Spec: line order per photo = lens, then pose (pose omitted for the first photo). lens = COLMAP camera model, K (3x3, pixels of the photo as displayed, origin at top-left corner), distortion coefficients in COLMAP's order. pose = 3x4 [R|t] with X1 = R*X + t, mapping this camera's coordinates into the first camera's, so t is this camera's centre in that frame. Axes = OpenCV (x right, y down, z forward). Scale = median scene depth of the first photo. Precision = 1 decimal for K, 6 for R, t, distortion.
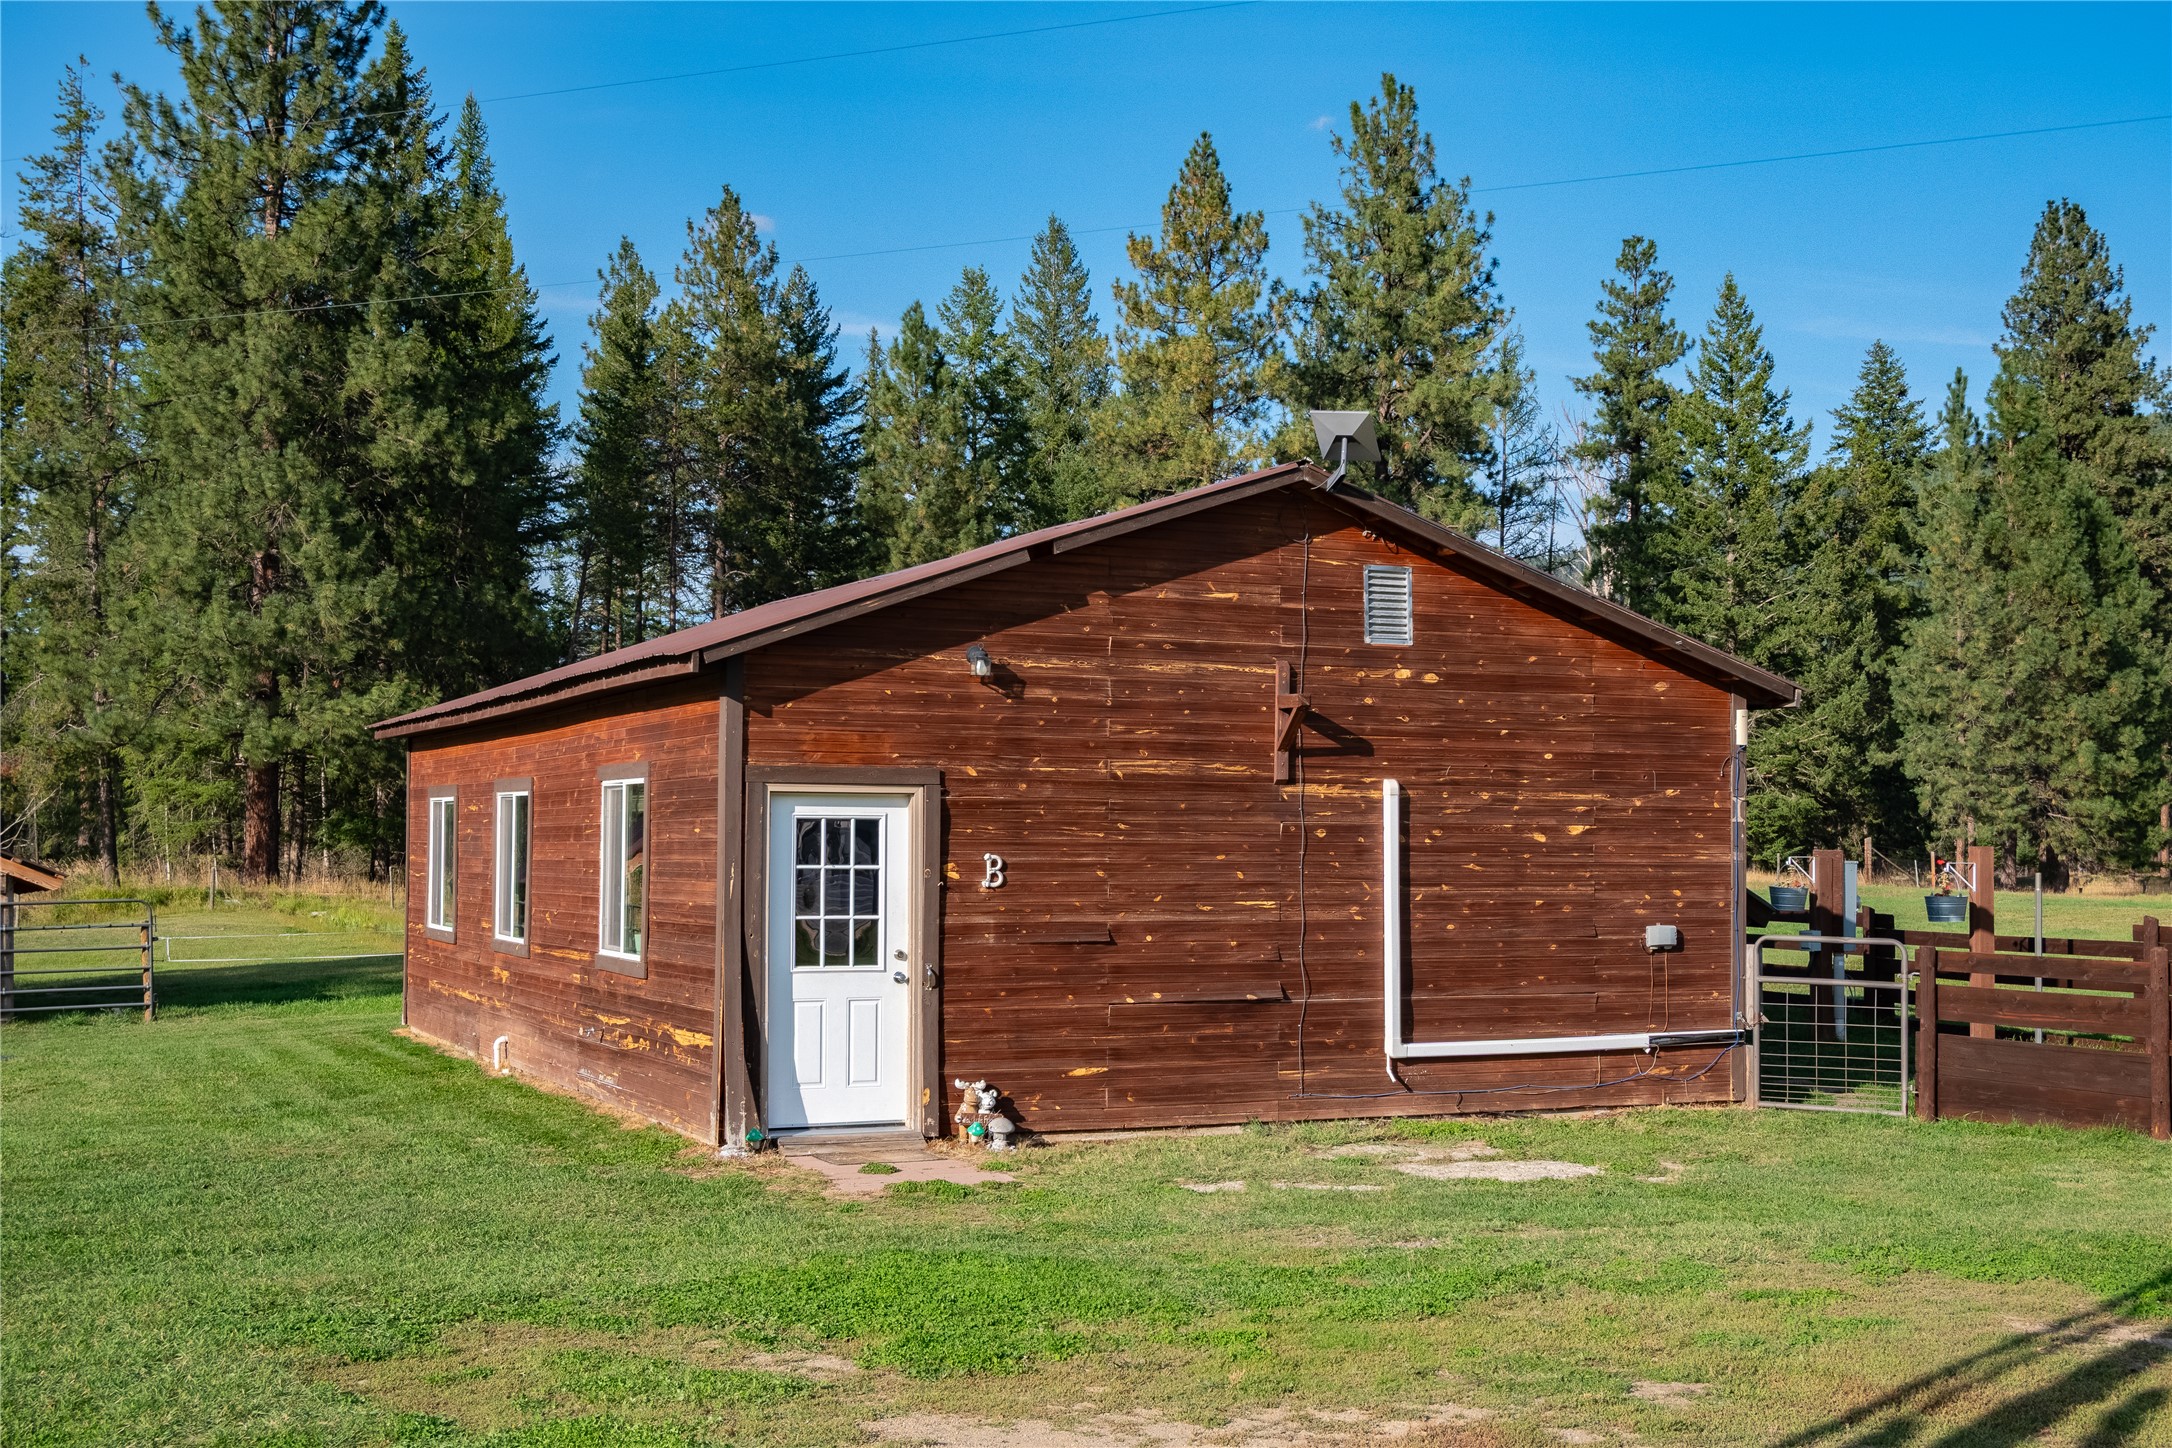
lens RADIAL K [[2550.7, 0, 1086.0], [0, 2550.7, 724.0], [0, 0, 1]] dist [-0.026147, -0.030570]
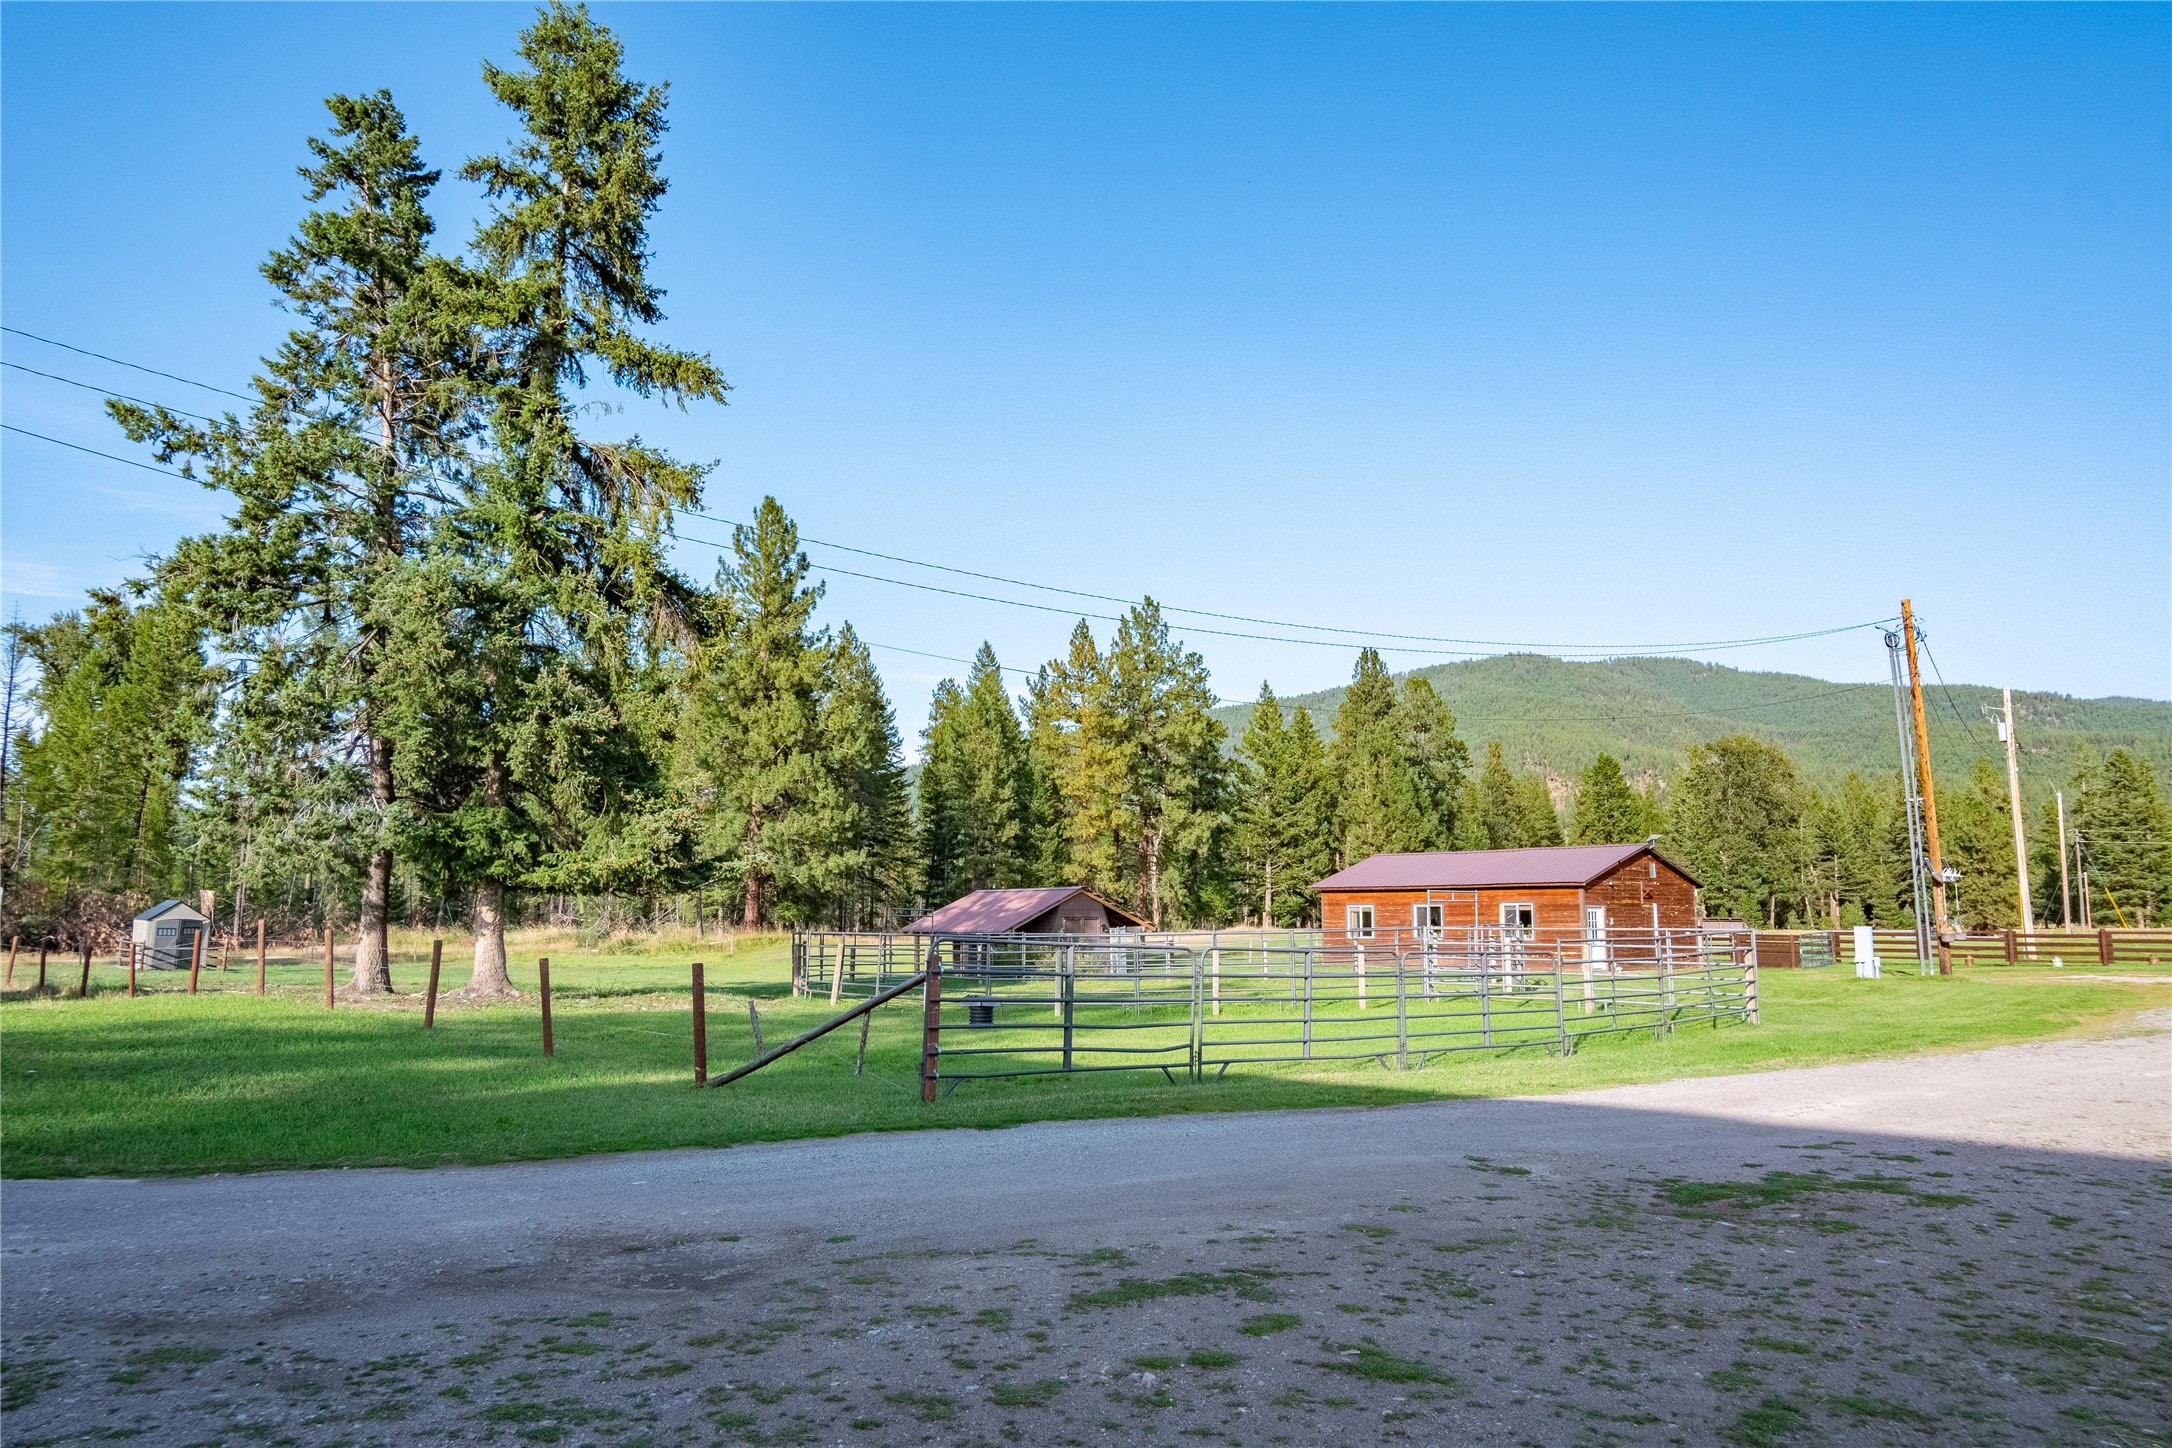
lens RADIAL K [[1388.5, 0, 1086.0], [0, 1388.5, 724.0], [0, 0, 1]] dist [-0.000309, -0.000899]
pose [[0.961684, 0.036095, 0.271773, -0.393788], [-0.011006, 0.995579, -0.093280, -0.014801], [-0.273938, 0.086714, 0.957830, -0.314481]]
